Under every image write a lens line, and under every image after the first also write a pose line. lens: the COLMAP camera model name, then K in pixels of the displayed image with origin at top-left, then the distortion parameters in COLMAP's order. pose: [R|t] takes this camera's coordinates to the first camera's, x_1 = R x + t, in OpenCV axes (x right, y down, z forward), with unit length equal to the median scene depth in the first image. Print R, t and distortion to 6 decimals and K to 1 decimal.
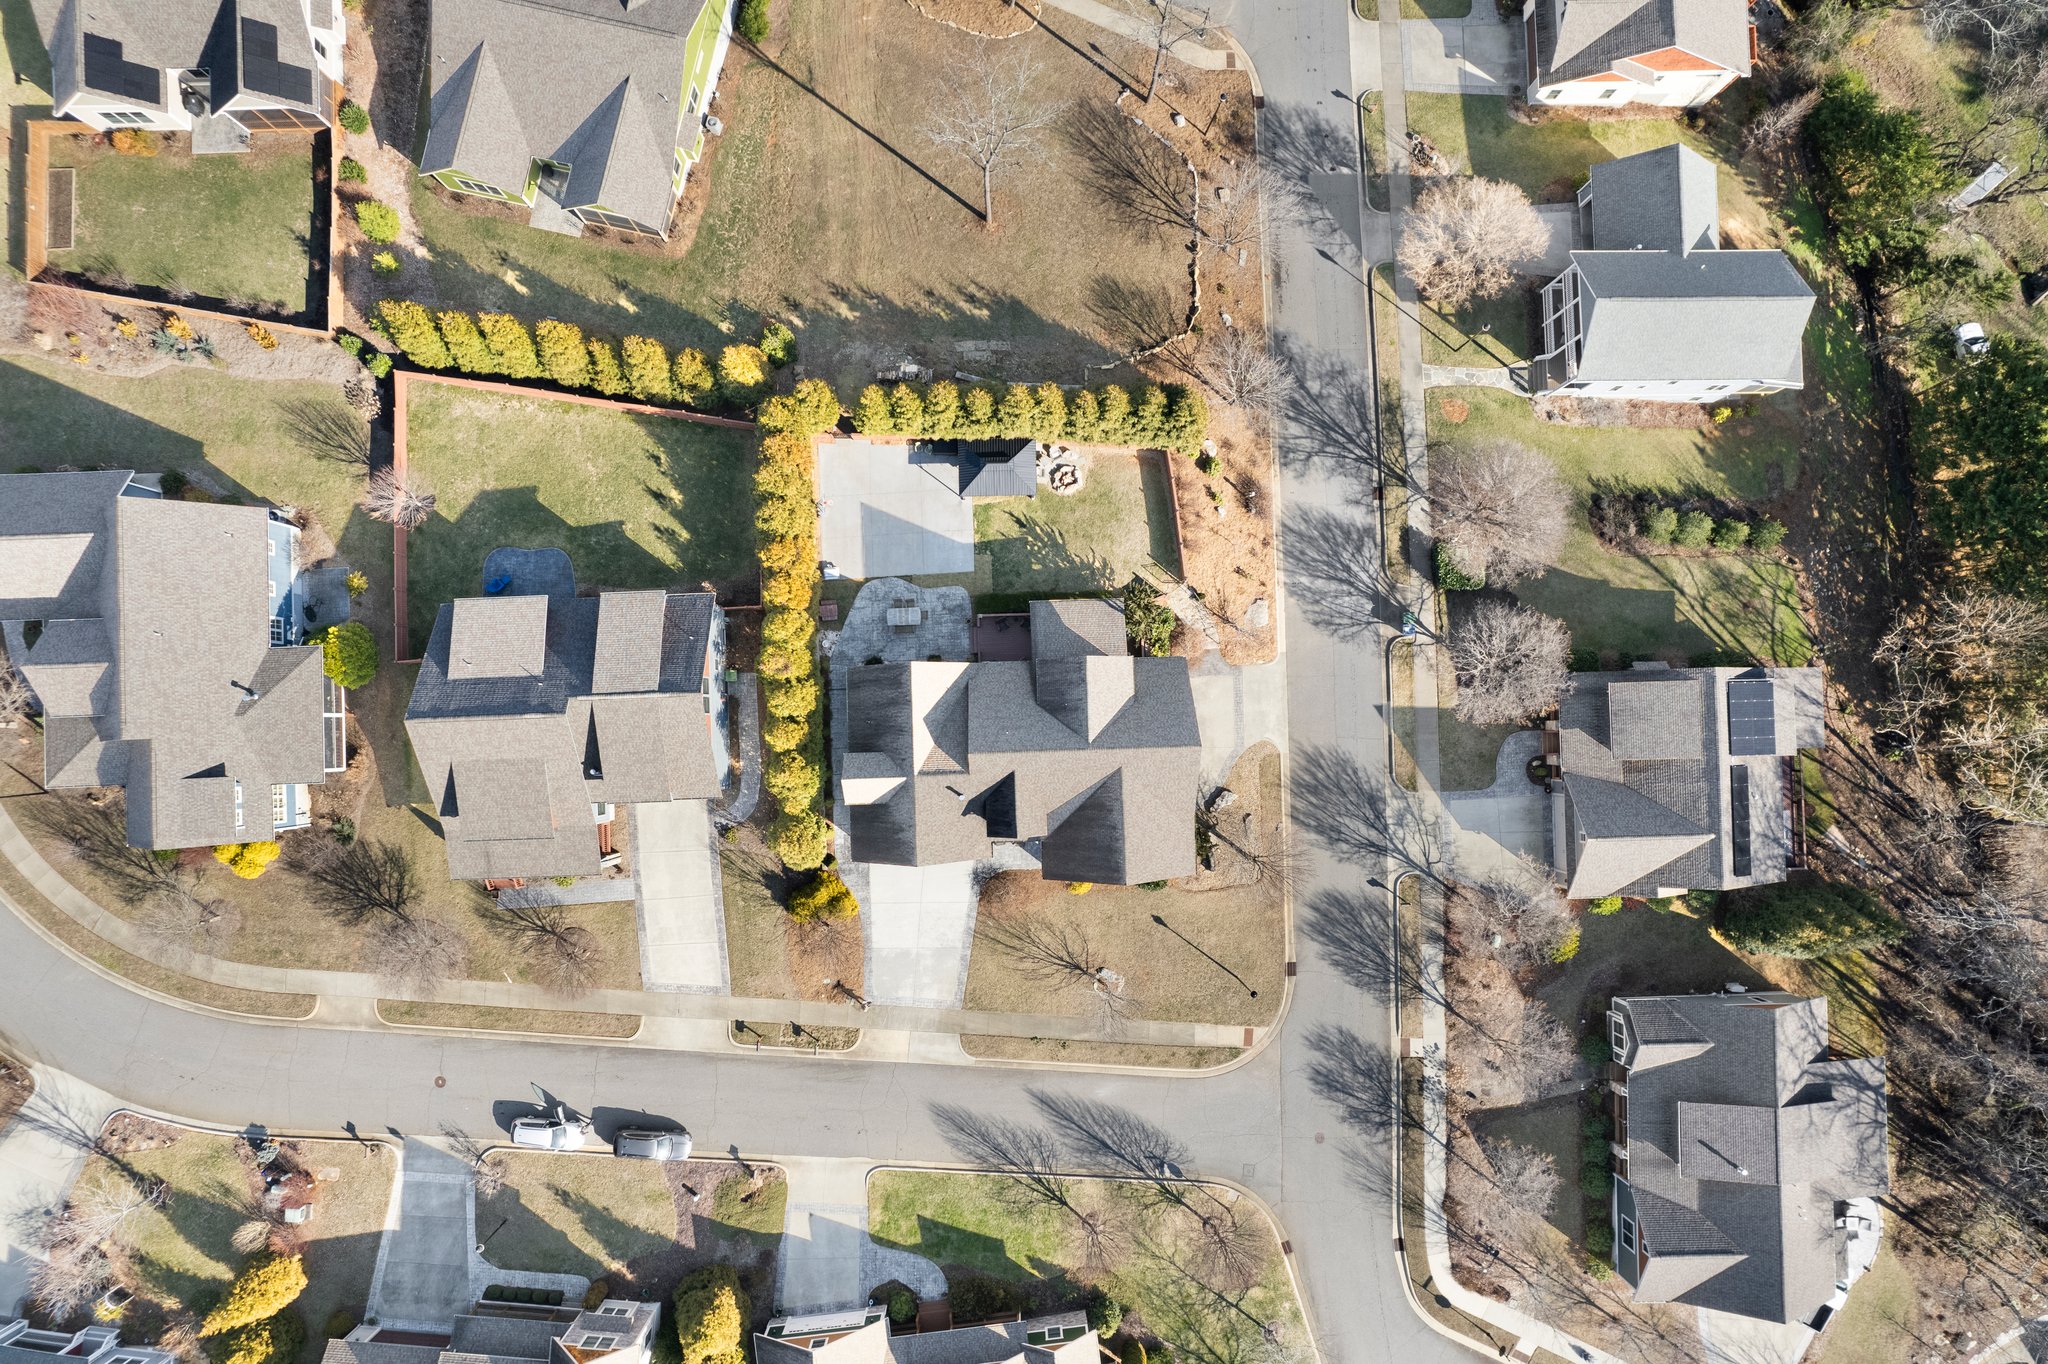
lens RADIAL K [[1300.7, 0, 1024.0], [0, 1300.7, 682.0], [0, 0, 1]] dist [-0.048203, -0.000738]
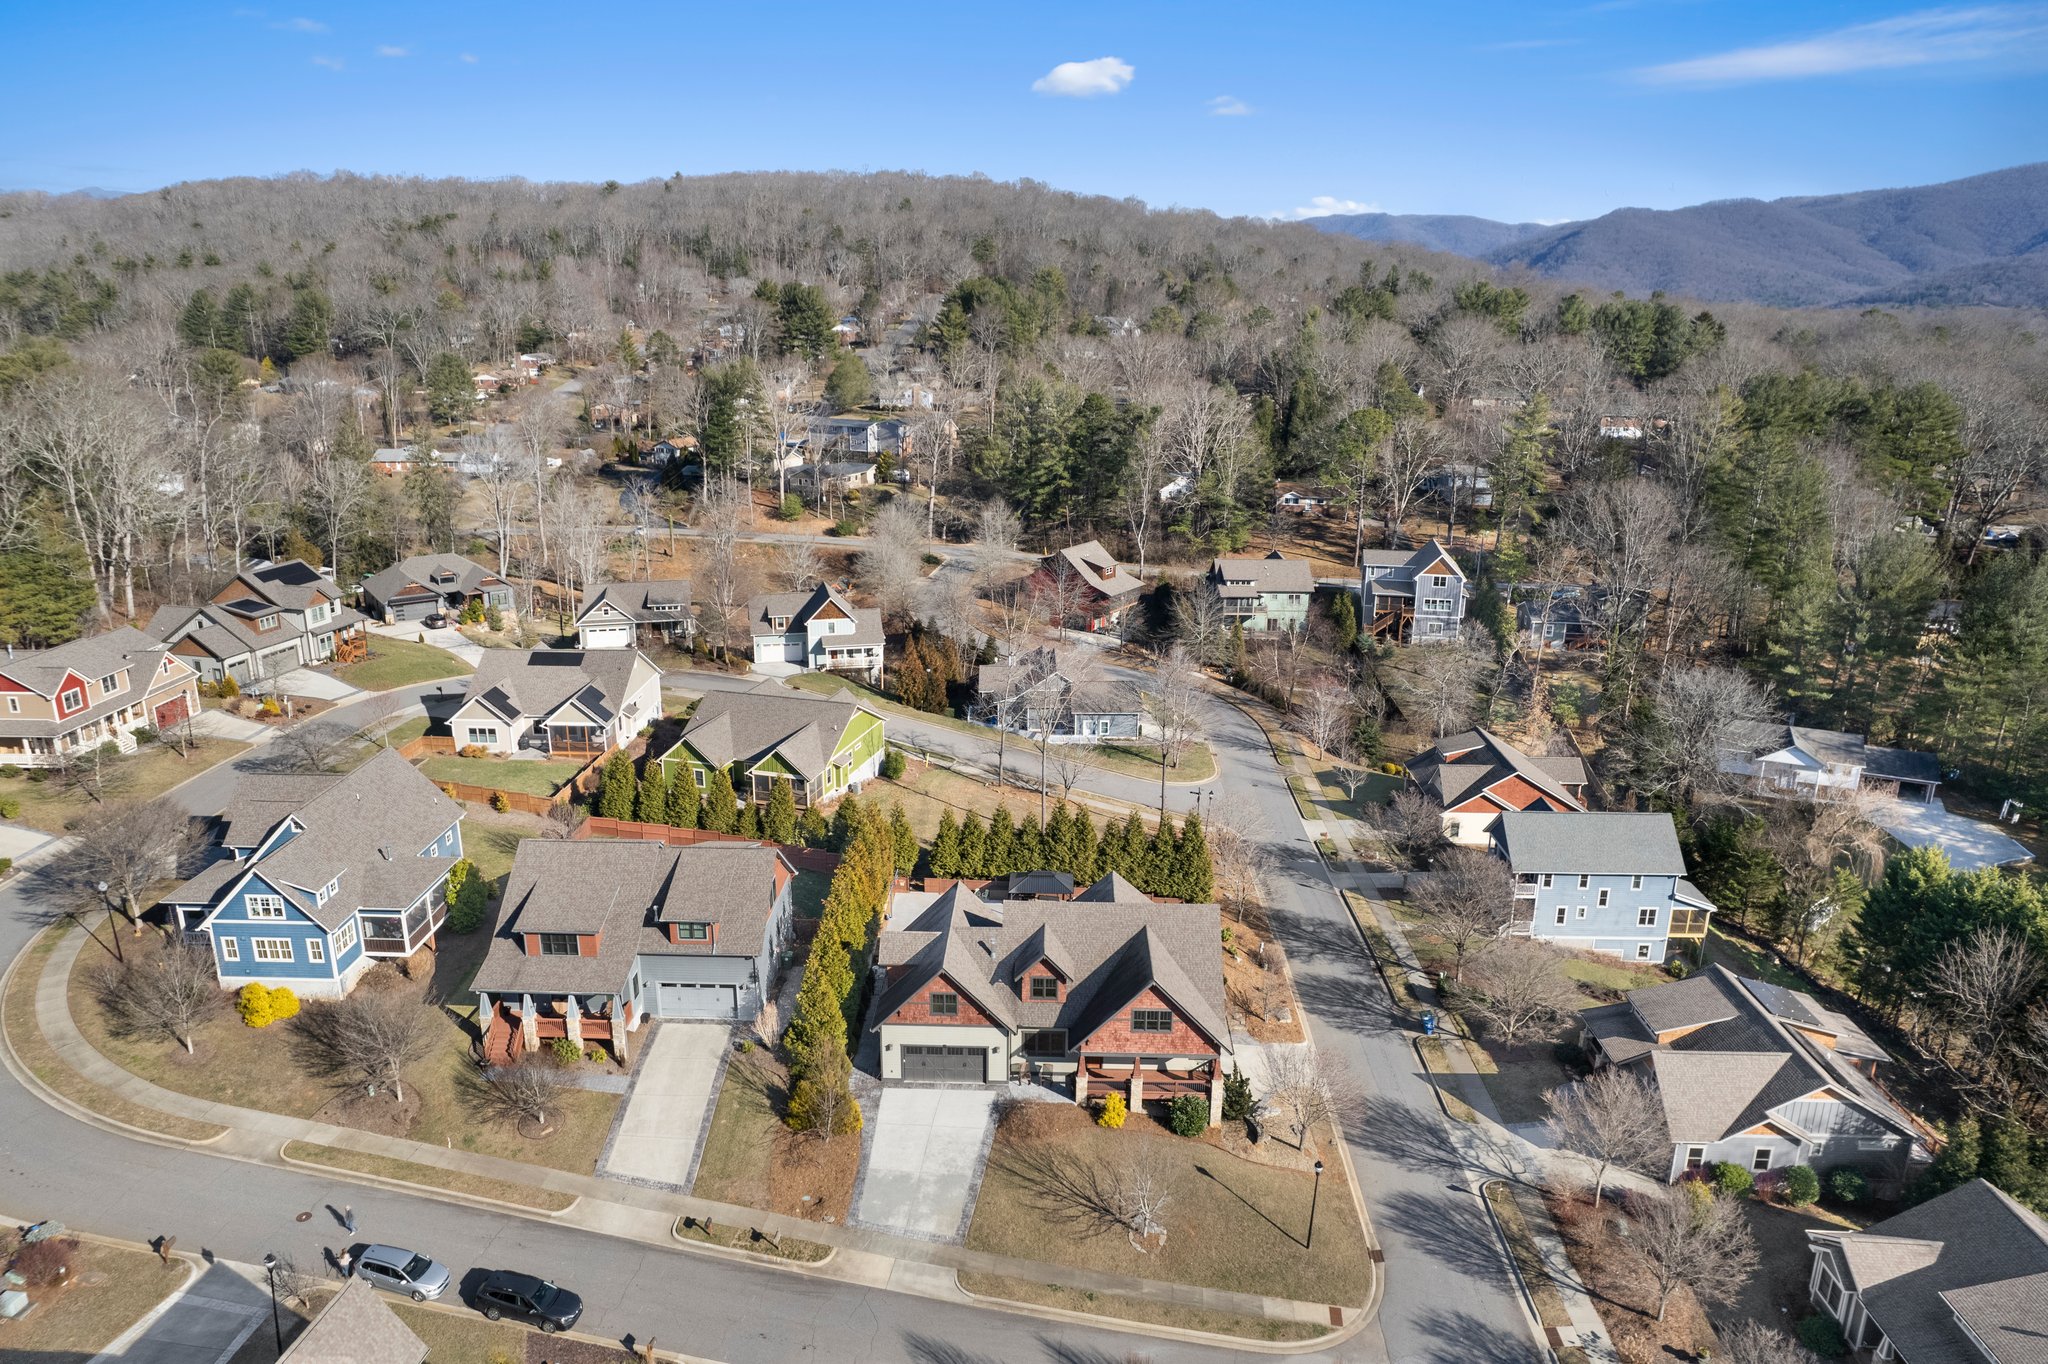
lens RADIAL K [[1356.6, 0, 1024.0], [0, 1356.6, 682.0], [0, 0, 1]] dist [-0.048298, 0.002335]
pose [[0.998191, 0.011465, -0.059020, 0.033685], [-0.059762, 0.296662, -0.953111, 0.920577], [0.006581, 0.954914, 0.296810, 0.415093]]
